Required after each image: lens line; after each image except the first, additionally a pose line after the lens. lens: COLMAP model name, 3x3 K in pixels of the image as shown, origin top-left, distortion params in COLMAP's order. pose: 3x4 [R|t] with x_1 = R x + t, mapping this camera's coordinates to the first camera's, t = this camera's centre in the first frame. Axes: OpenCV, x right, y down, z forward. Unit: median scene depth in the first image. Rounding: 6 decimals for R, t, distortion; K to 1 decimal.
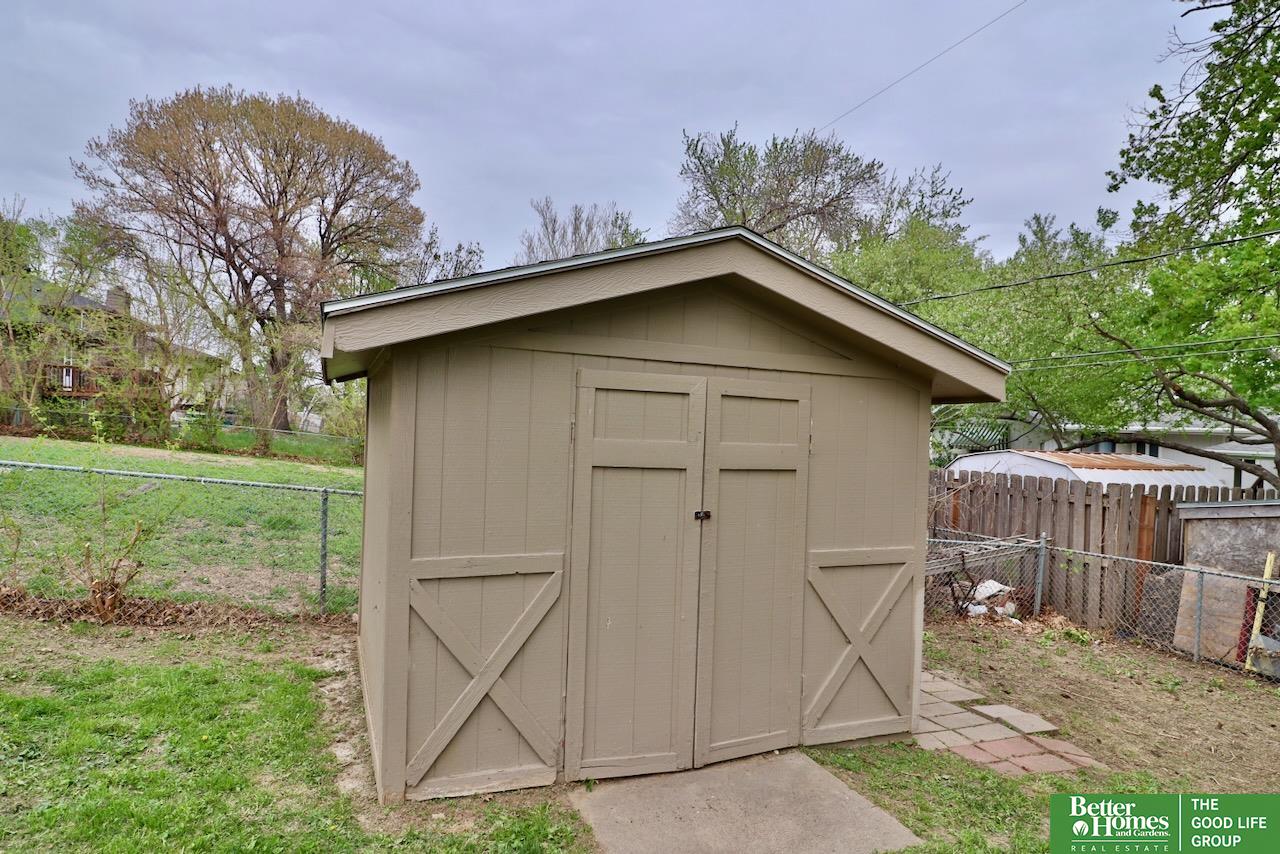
lens RADIAL K [[714.5, 0, 640.0], [0, 714.5, 427.0], [0, 0, 1]] dist [-0.005772, -0.001714]
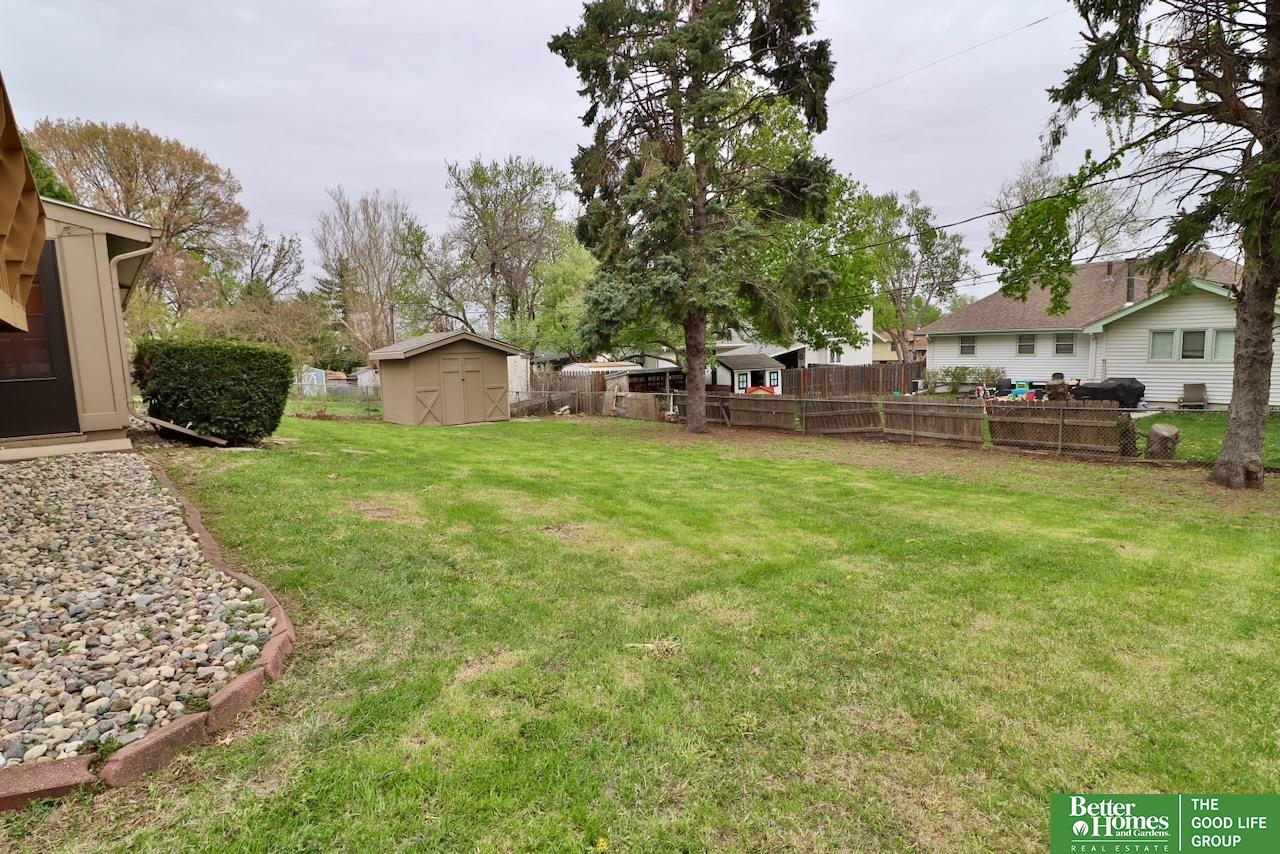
lens RADIAL K [[663.7, 0, 640.0], [0, 663.7, 427.0], [0, 0, 1]] dist [-0.005818, -0.000593]
pose [[0.949359, -0.098376, 0.298396, -0.019067], [0.064074, 0.990379, 0.122658, -0.006607], [-0.307592, -0.097326, 0.946528, -0.453914]]
